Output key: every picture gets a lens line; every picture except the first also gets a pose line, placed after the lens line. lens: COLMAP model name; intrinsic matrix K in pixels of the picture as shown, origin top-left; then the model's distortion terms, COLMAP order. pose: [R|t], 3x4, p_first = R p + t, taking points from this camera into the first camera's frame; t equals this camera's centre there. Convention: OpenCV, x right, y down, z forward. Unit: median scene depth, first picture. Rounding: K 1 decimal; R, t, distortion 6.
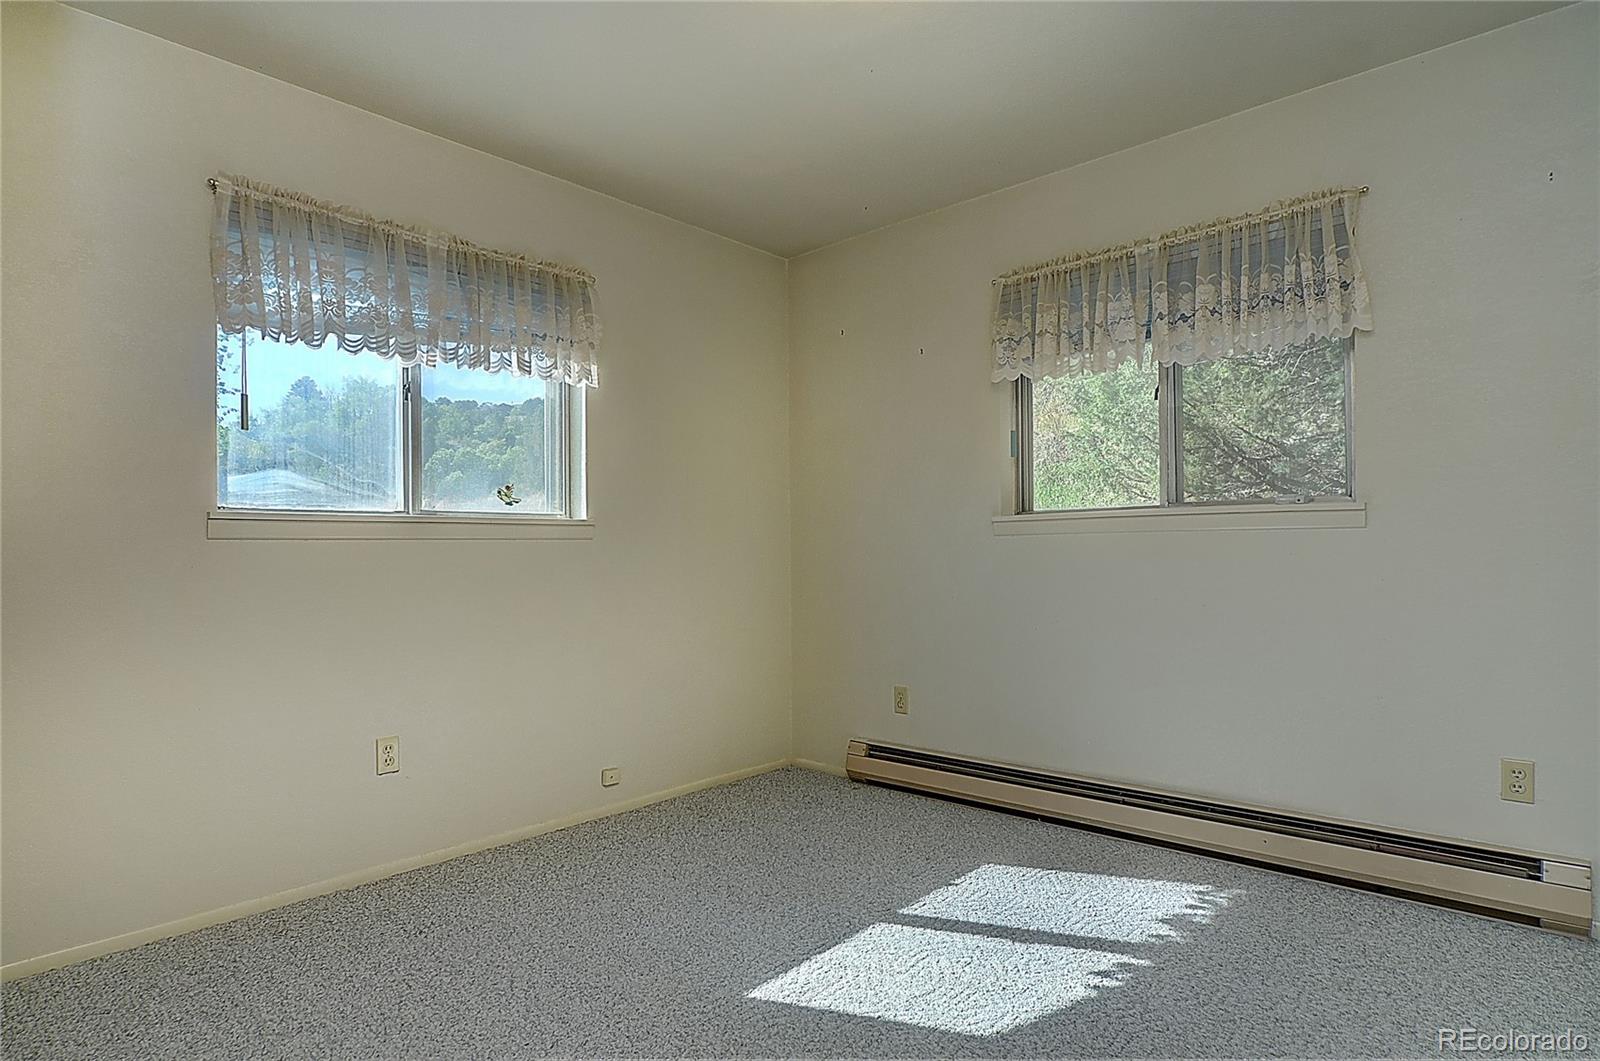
lens RADIAL K [[869.9, 0, 799.4], [0, 869.9, 539.7], [0, 0, 1]] dist [-0.005054, 0.003330]
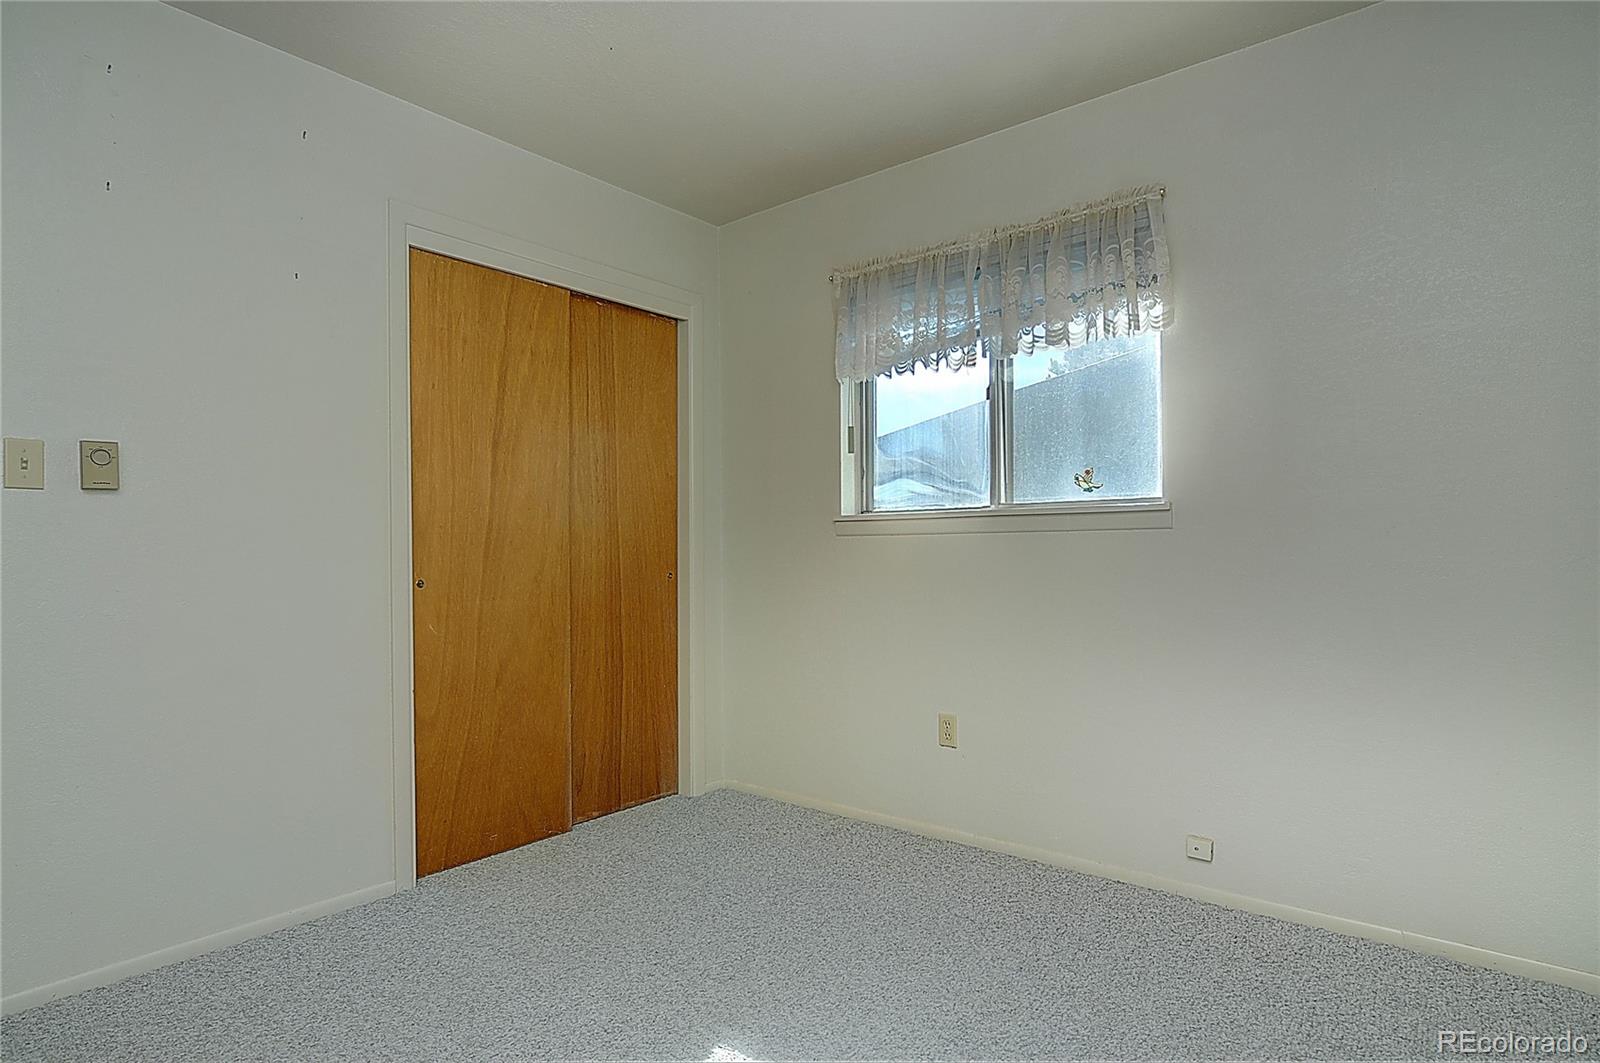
lens RADIAL K [[869.9, 0, 799.4], [0, 869.9, 535.5], [0, 0, 1]] dist [-0.005054, 0.003330]
pose [[0.064641, -0.006423, -0.997888, 0.614181], [0.023228, 0.999718, -0.004930, 0.002867], [0.997638, -0.022860, 0.064772, 0.746636]]
